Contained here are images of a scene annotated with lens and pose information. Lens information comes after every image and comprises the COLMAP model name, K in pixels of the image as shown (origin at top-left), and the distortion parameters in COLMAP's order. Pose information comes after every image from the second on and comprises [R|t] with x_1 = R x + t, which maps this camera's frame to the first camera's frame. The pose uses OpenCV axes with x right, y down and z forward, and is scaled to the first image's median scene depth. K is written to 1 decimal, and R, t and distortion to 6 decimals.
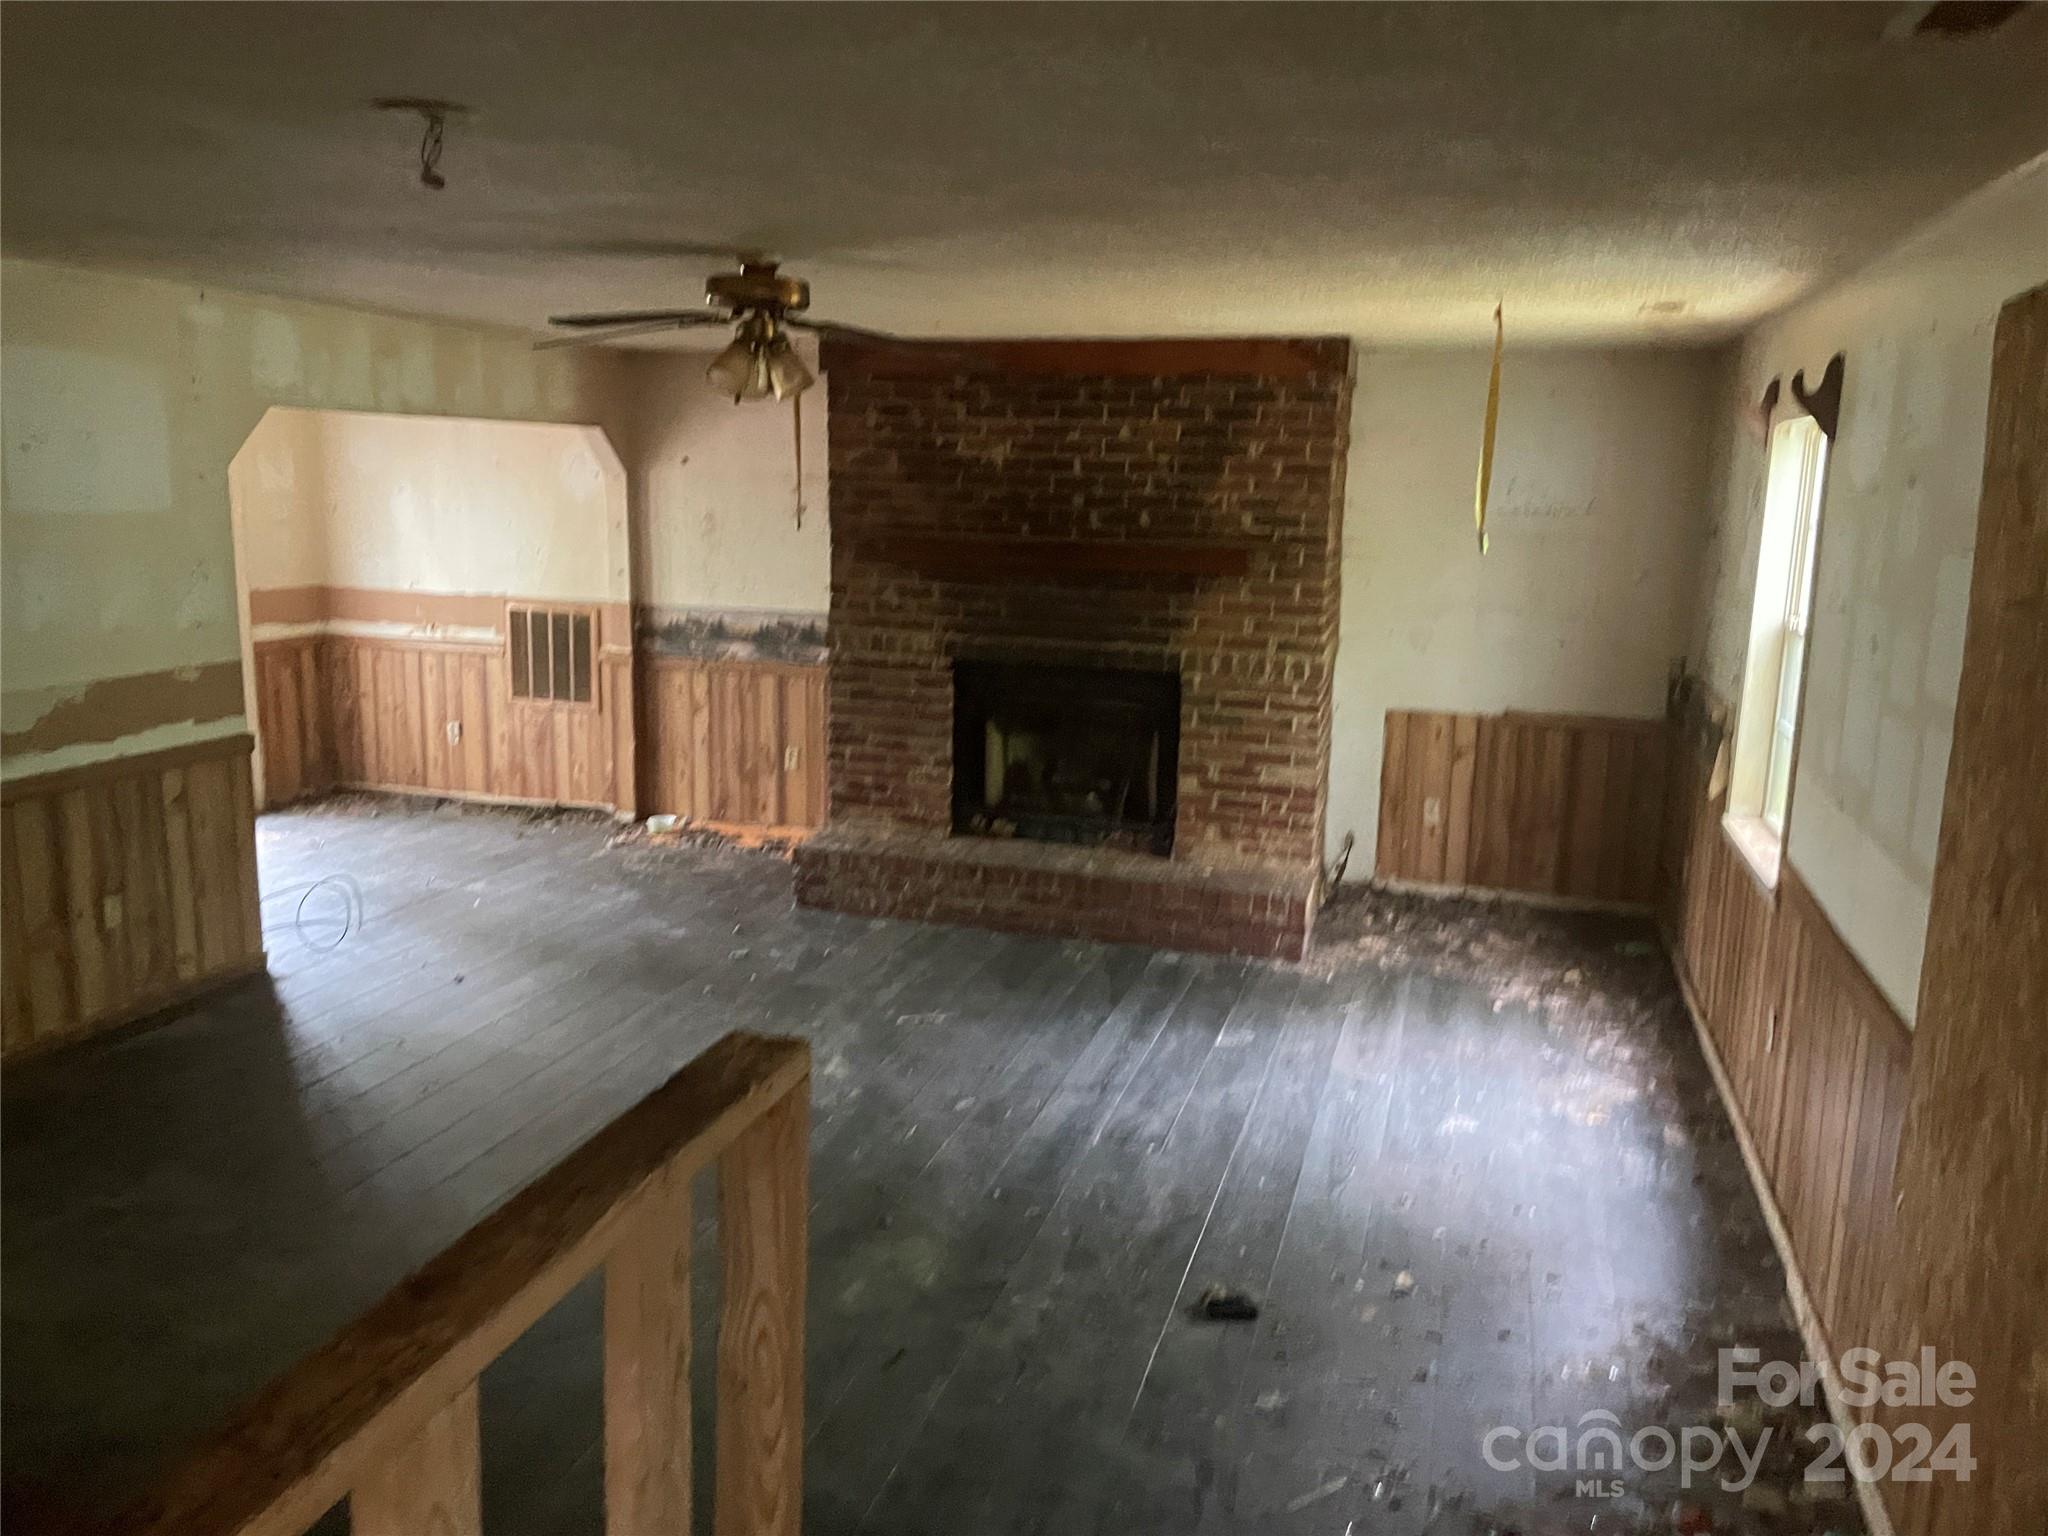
lens RADIAL K [[1563.8, 0, 1021.7], [0, 1563.8, 764.5], [0, 0, 1]] dist [0.057805, -0.005896]
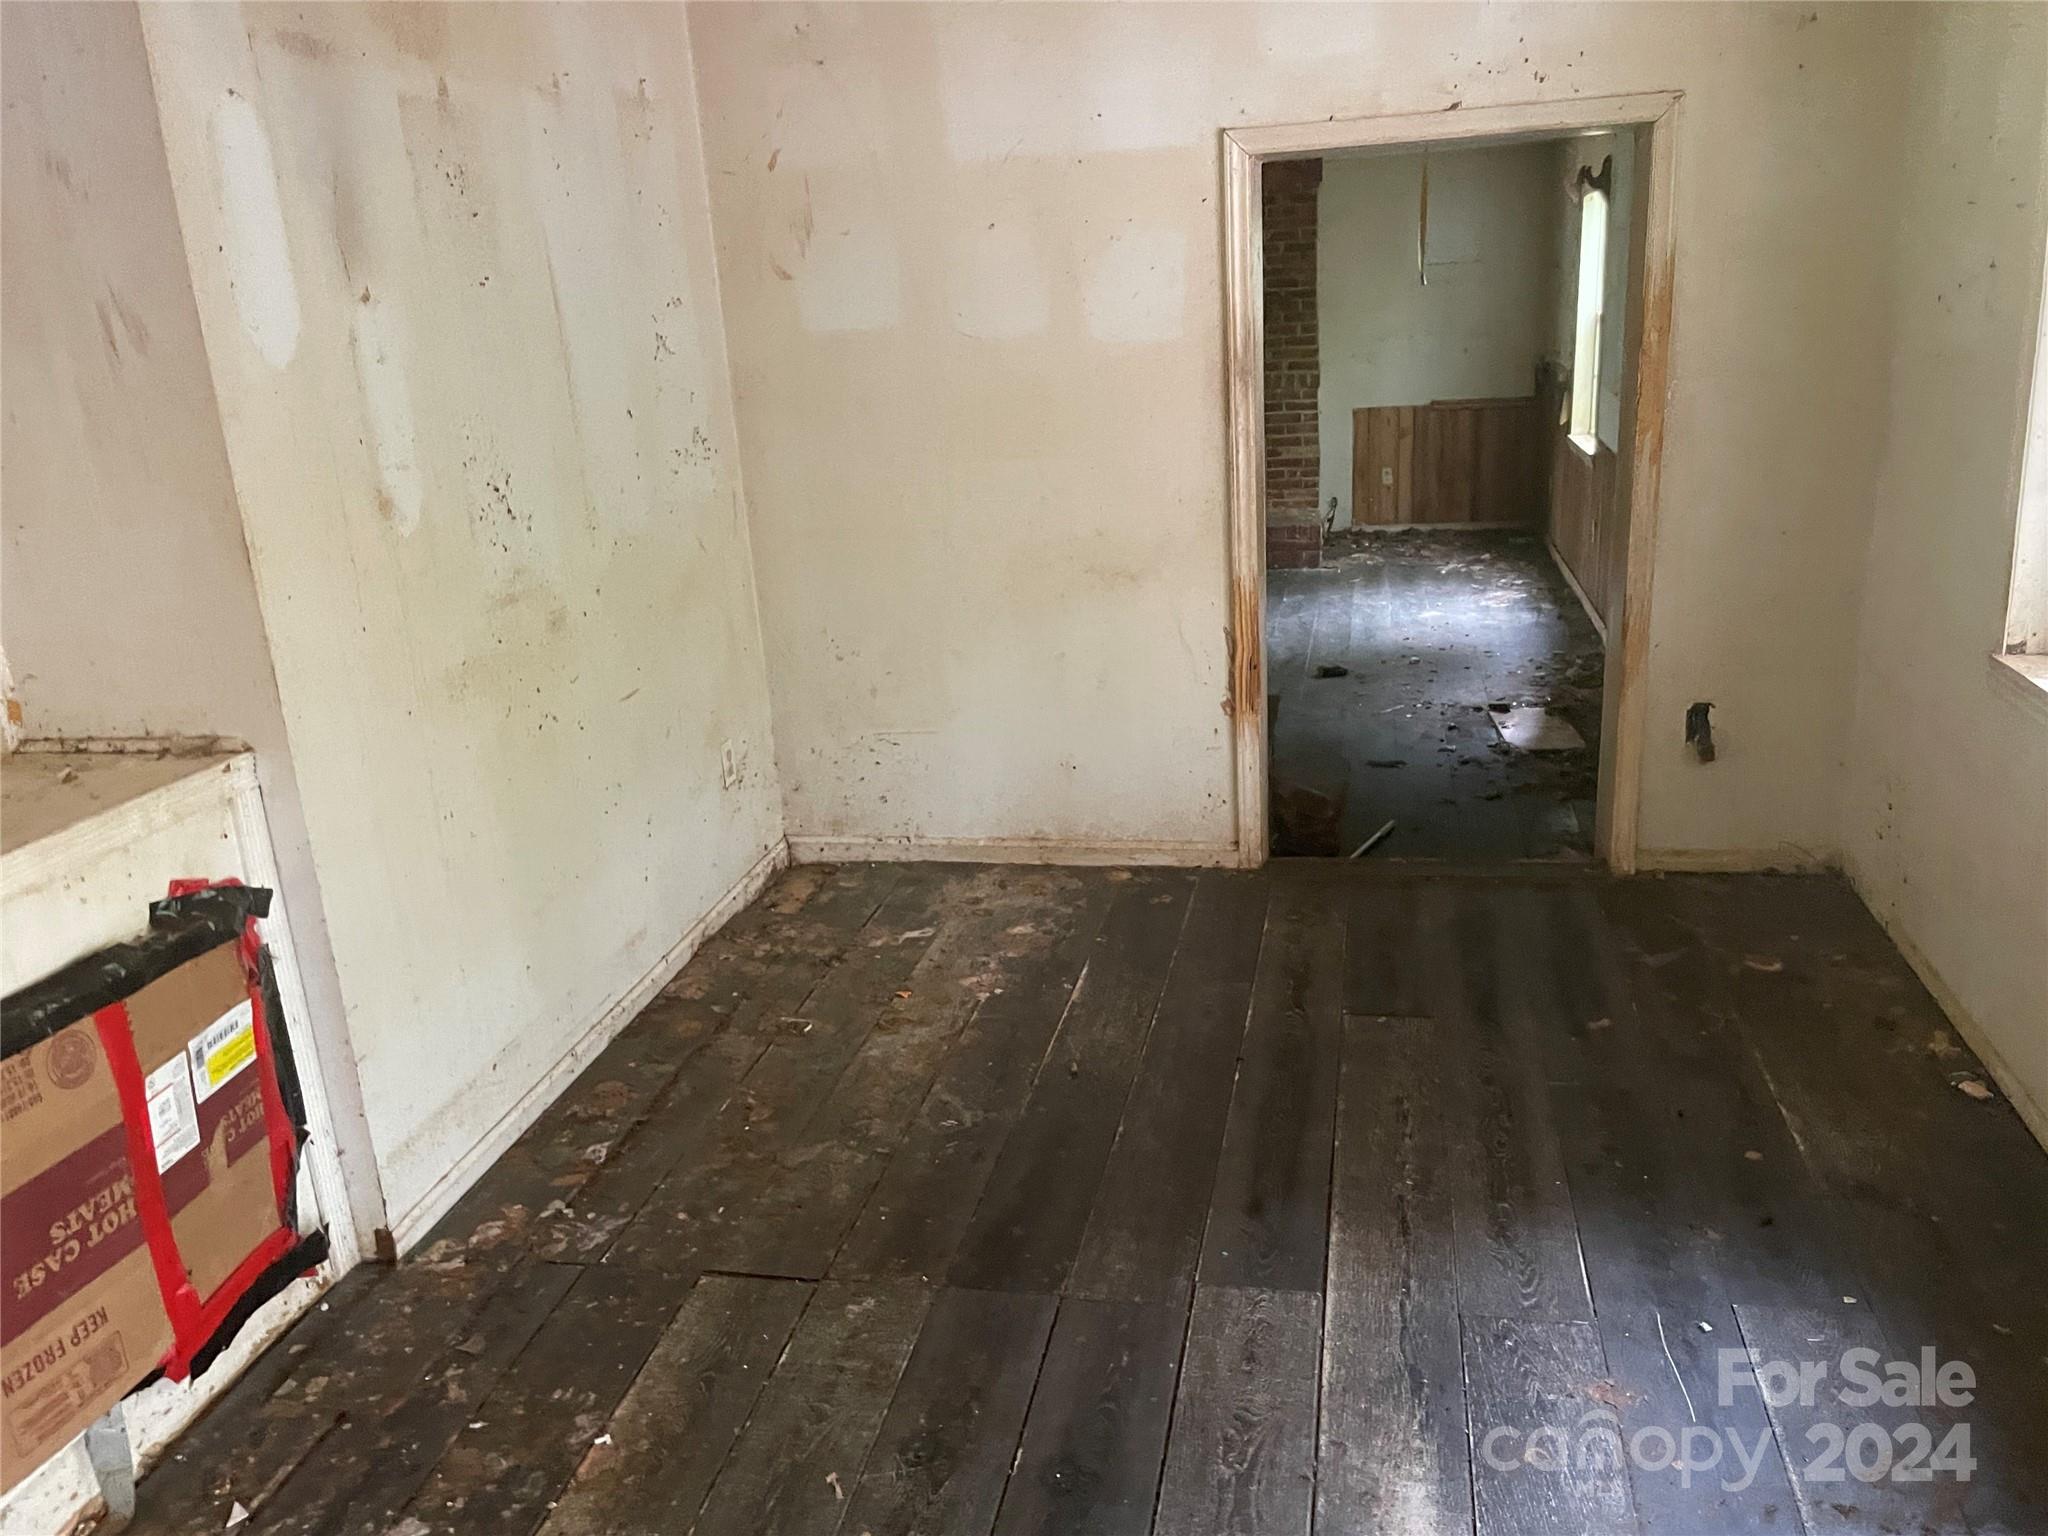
lens RADIAL K [[1563.8, 0, 1025.4], [0, 1563.8, 768.0], [0, 0, 1]] dist [0.057805, -0.005896]
pose [[0.992800, -0.106055, 0.055677, -0.220634], [0.098838, 0.987916, 0.119383, 0.104052], [-0.067665, -0.113020, 0.991286, -0.562869]]
